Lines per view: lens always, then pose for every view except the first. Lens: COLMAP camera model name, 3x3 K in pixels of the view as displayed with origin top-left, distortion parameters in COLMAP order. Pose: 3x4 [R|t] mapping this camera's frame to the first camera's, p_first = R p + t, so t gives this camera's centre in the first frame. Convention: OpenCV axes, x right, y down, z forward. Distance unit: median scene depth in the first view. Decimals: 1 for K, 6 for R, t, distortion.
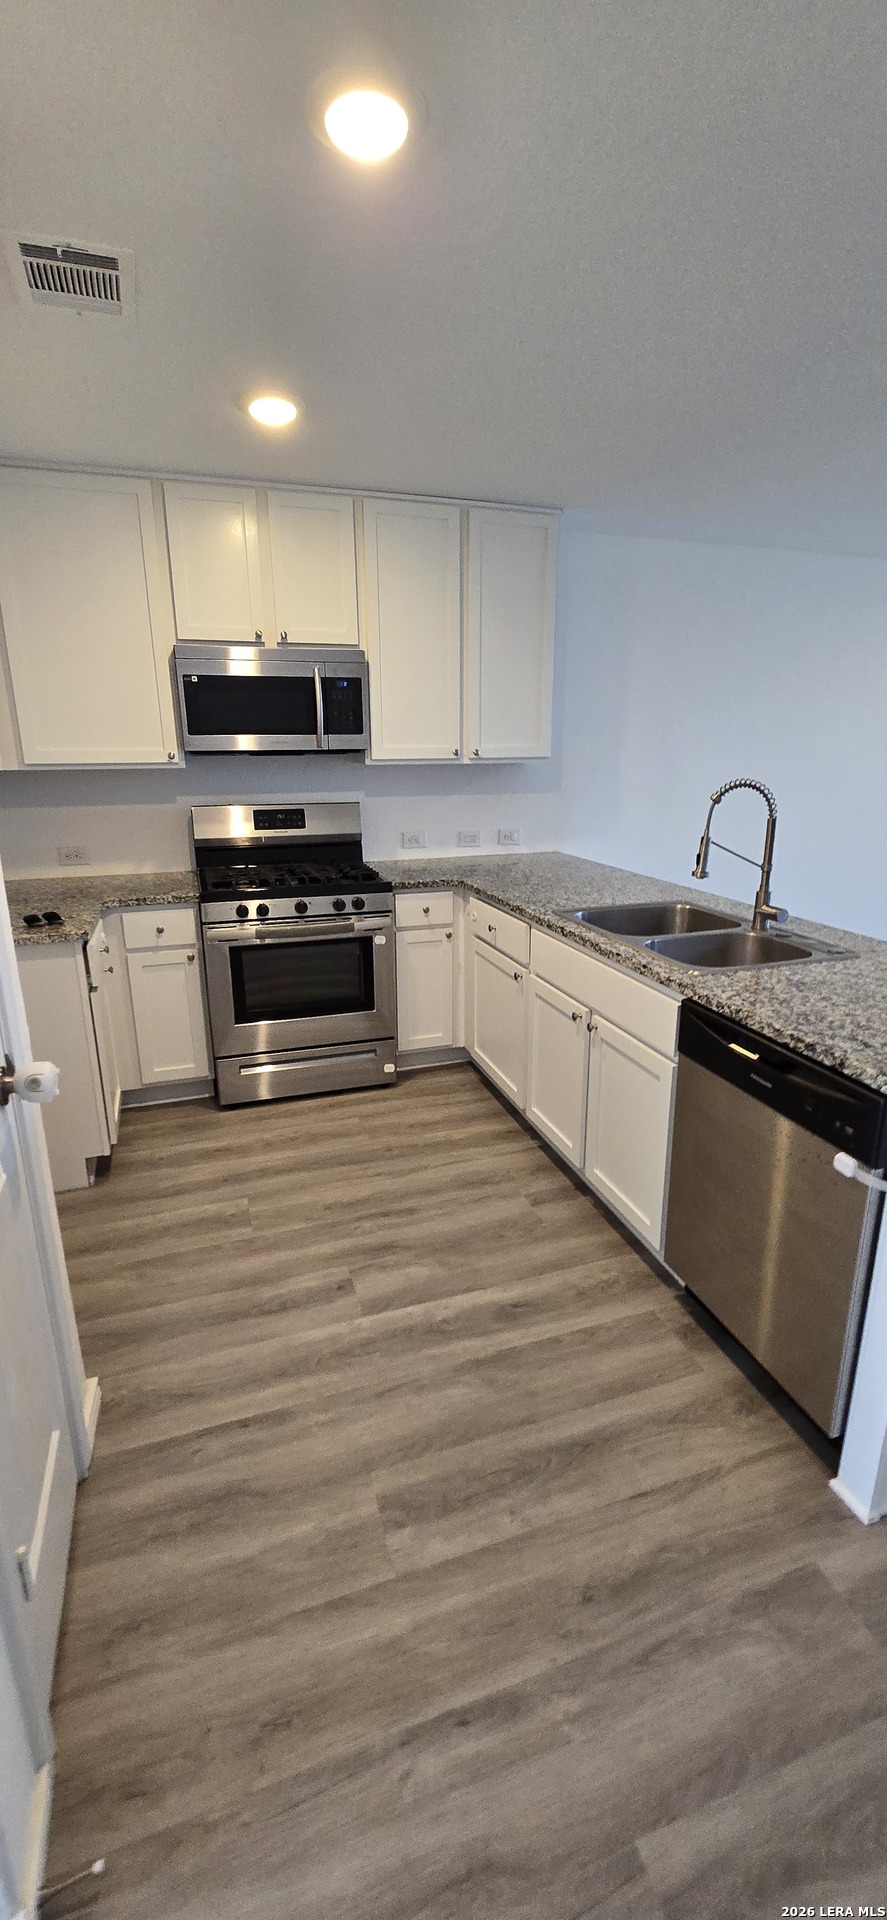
lens RADIAL K [[781.7, 0, 459.2], [0, 781.7, 967.3], [0, 0, 1]] dist [-0.006945, 0.003496]
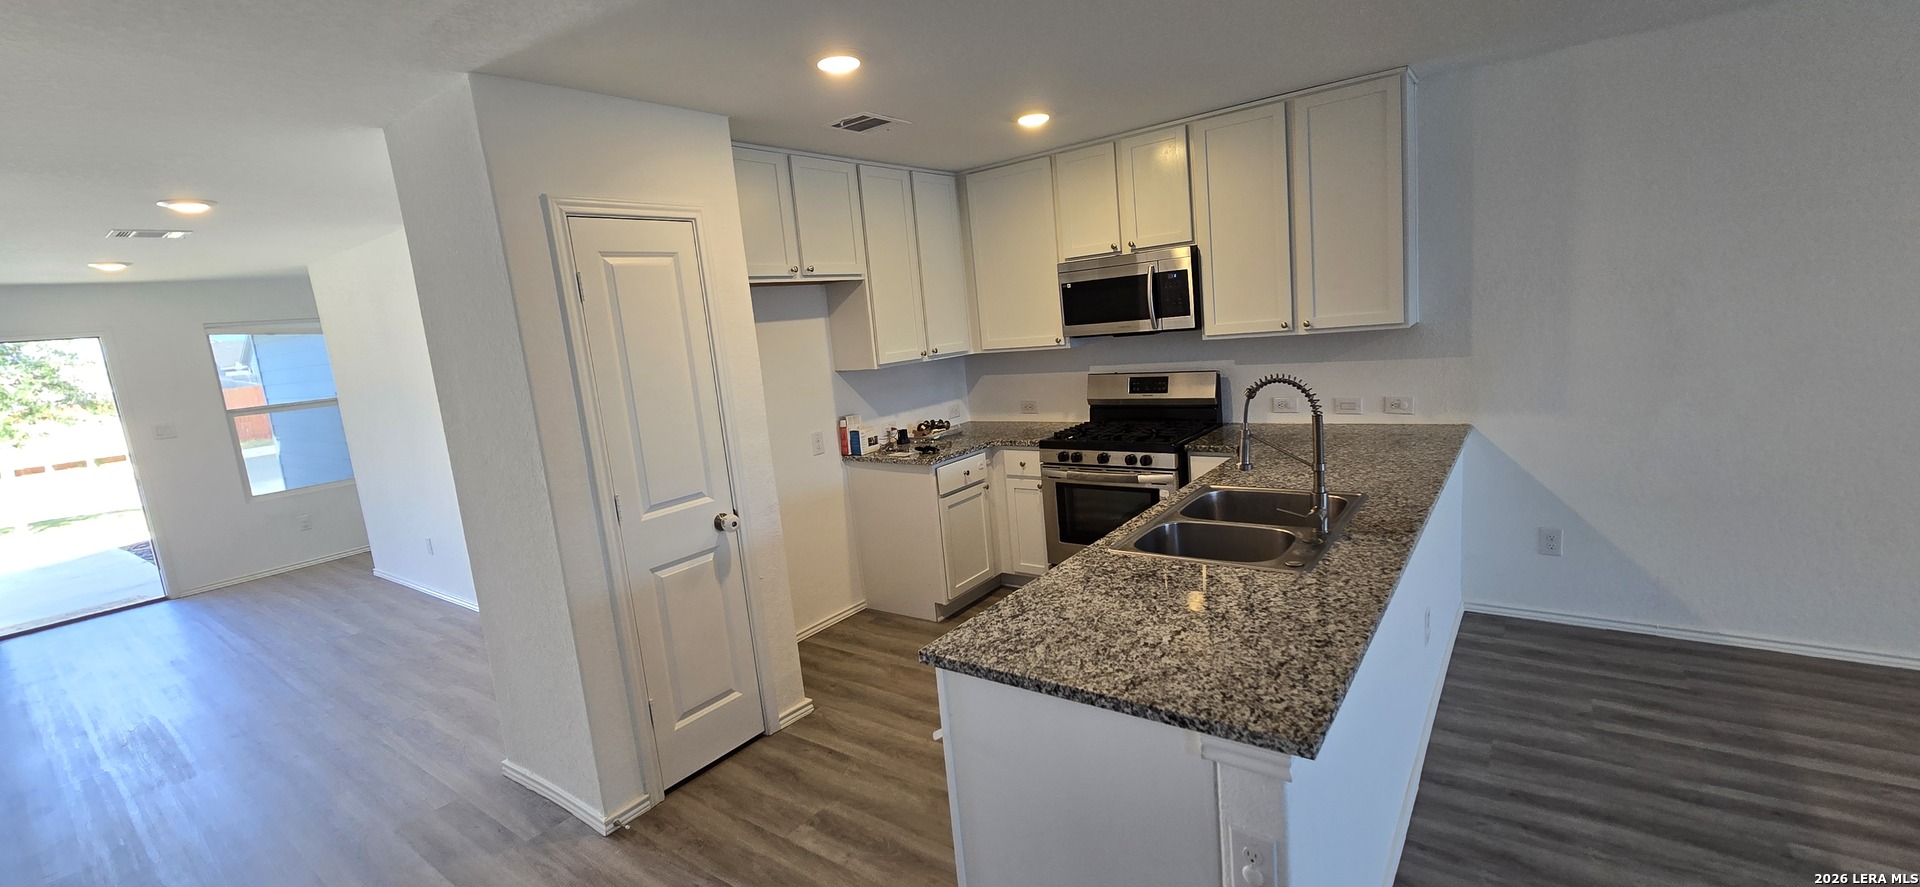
lens RADIAL K [[781.7, 0, 975.1], [0, 781.7, 435.3], [0, 0, 1]] dist [-0.006945, 0.003496]
pose [[0.573472, 0.076800, -0.815617, 1.203036], [-0.138111, 0.990409, -0.003849, -0.137629], [0.807499, 0.114854, 0.578579, 0.172058]]
